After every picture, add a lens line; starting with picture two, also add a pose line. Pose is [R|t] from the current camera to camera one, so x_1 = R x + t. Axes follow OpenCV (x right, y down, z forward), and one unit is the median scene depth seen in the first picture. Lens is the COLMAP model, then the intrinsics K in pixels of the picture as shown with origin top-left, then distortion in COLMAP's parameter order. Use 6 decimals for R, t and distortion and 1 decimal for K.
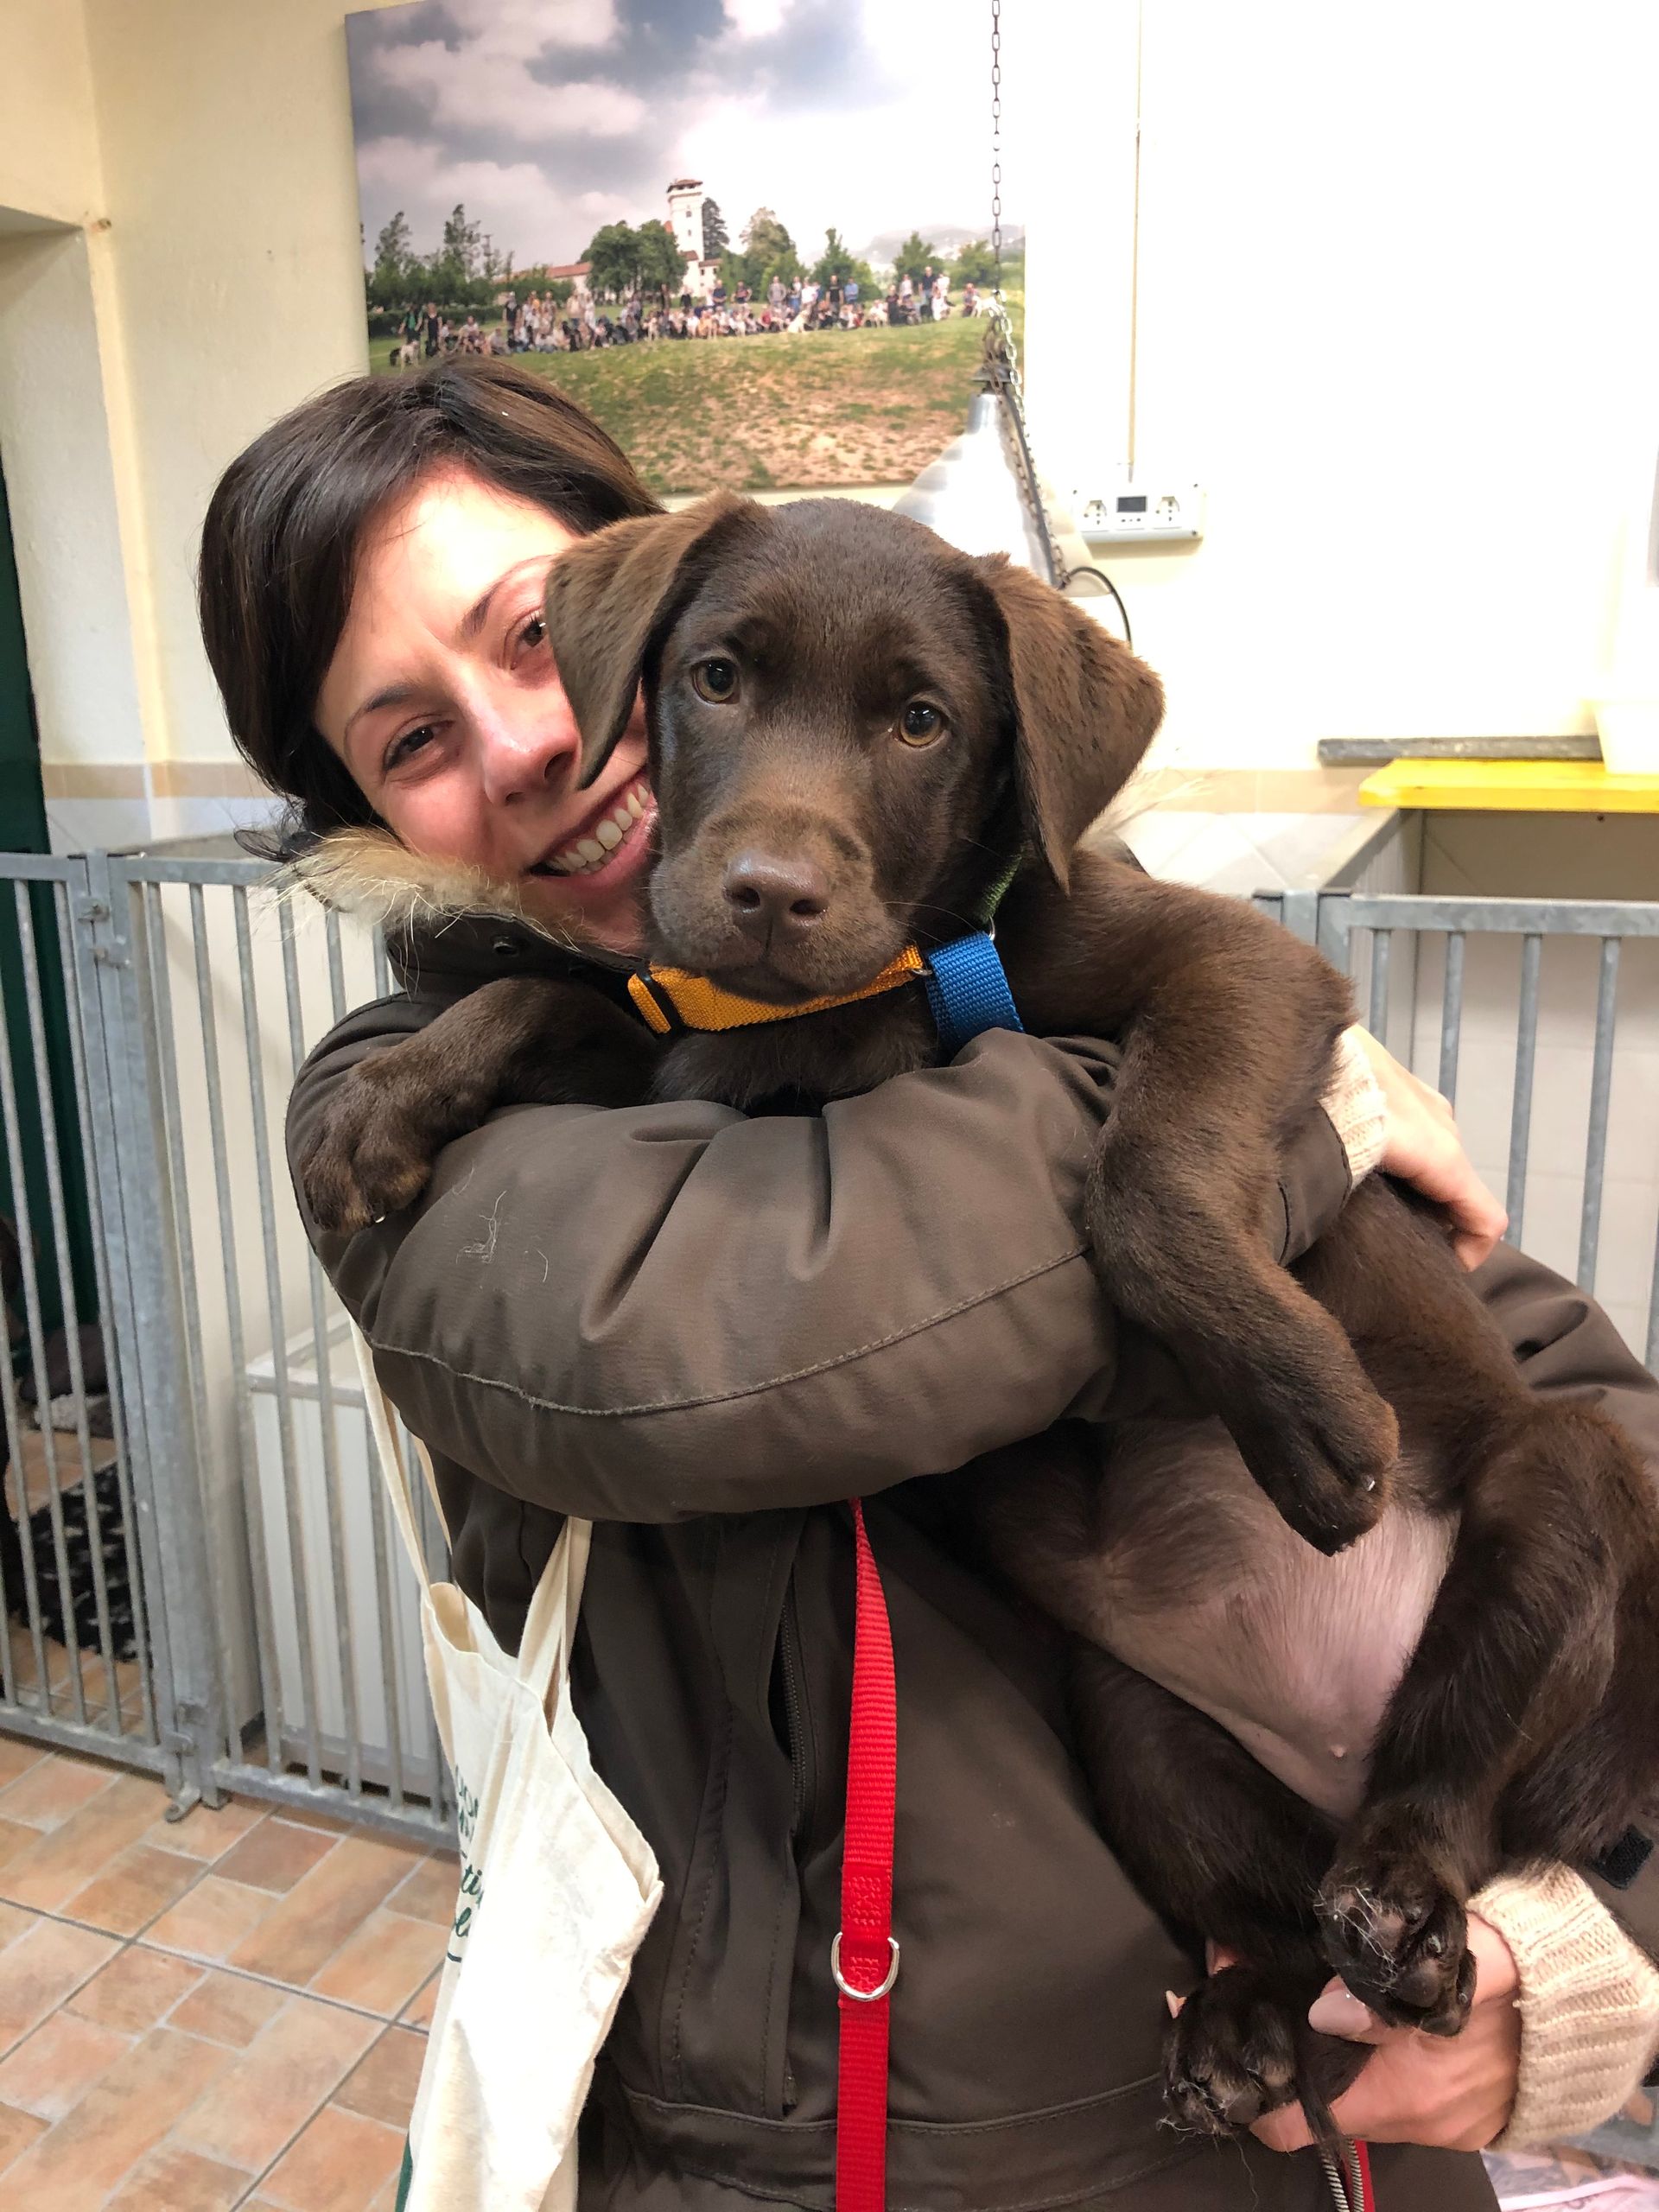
lens RADIAL K [[1861.3, 0, 827.3], [0, 1861.3, 1109.2], [0, 0, 1]] dist [0.012407, 0.033565]
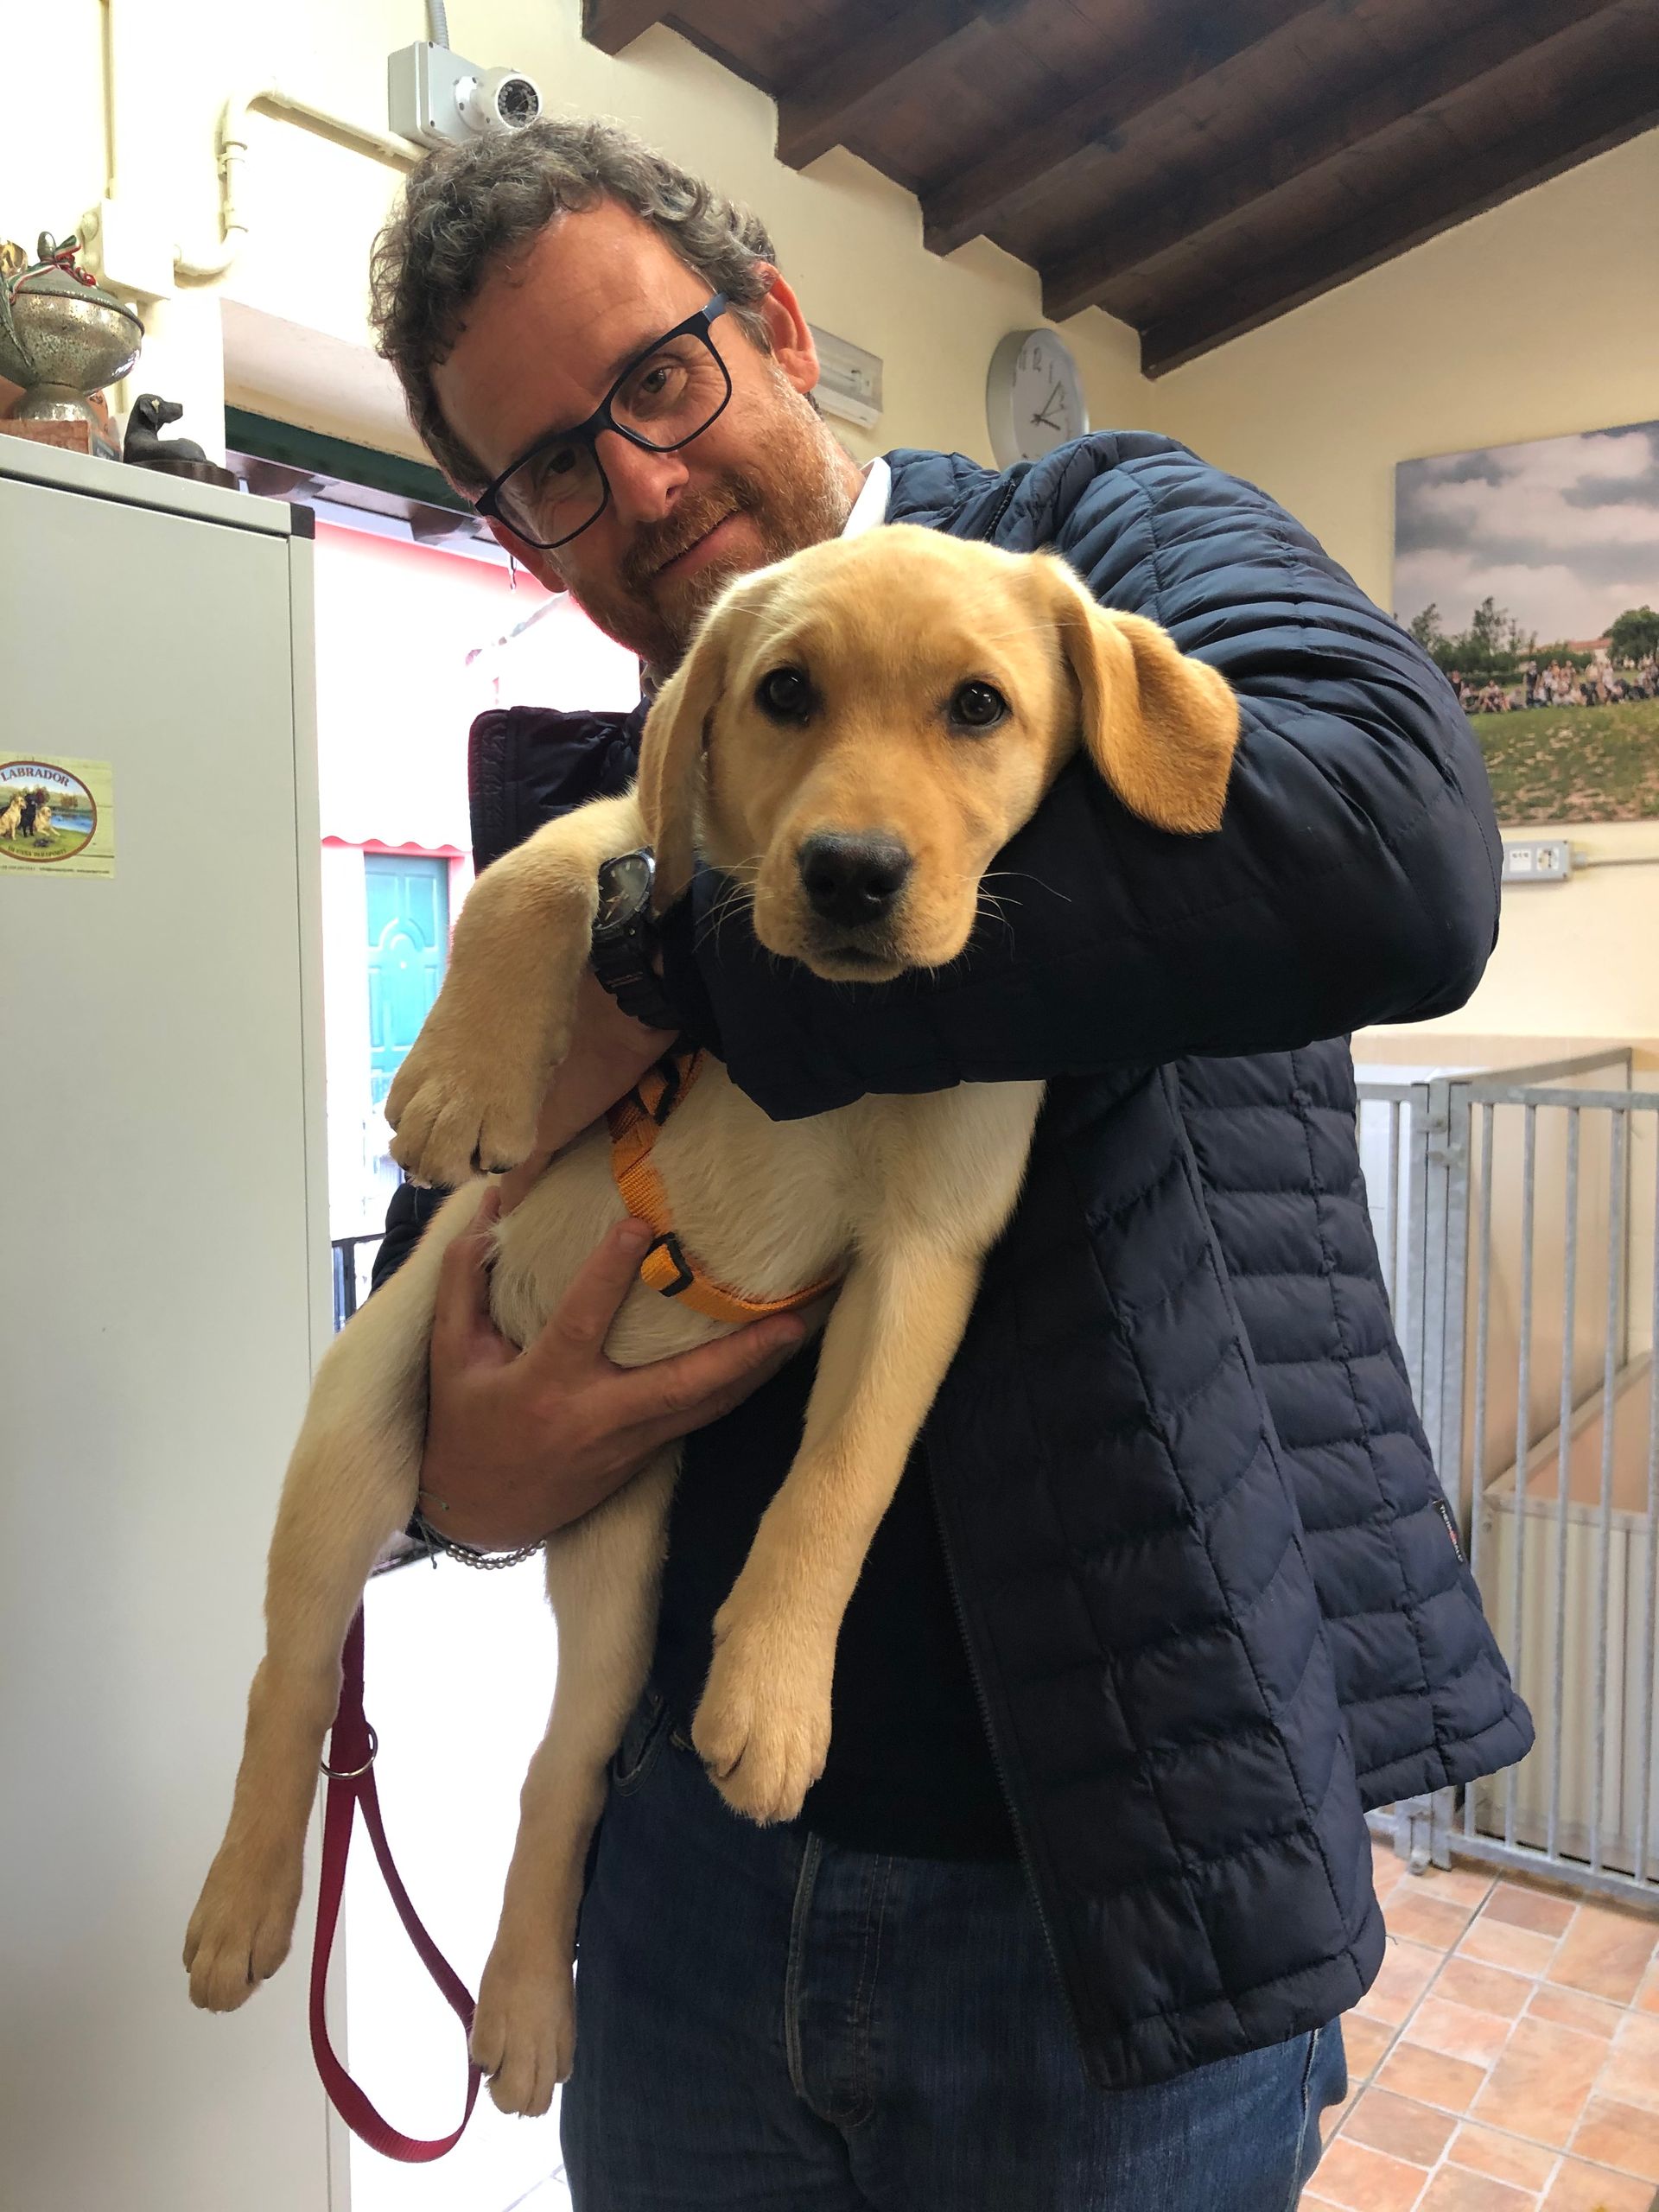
lens RADIAL K [[1861.3, 0, 829.4], [0, 1861.3, 1100.1], [0, 0, 1]] dist [0.012407, 0.033565]
pose [[0.976695, 0.033356, -0.212022, -0.355040], [-0.067654, 0.985337, -0.156636, 0.075314], [0.203688, 0.167330, 0.964630, -0.243506]]
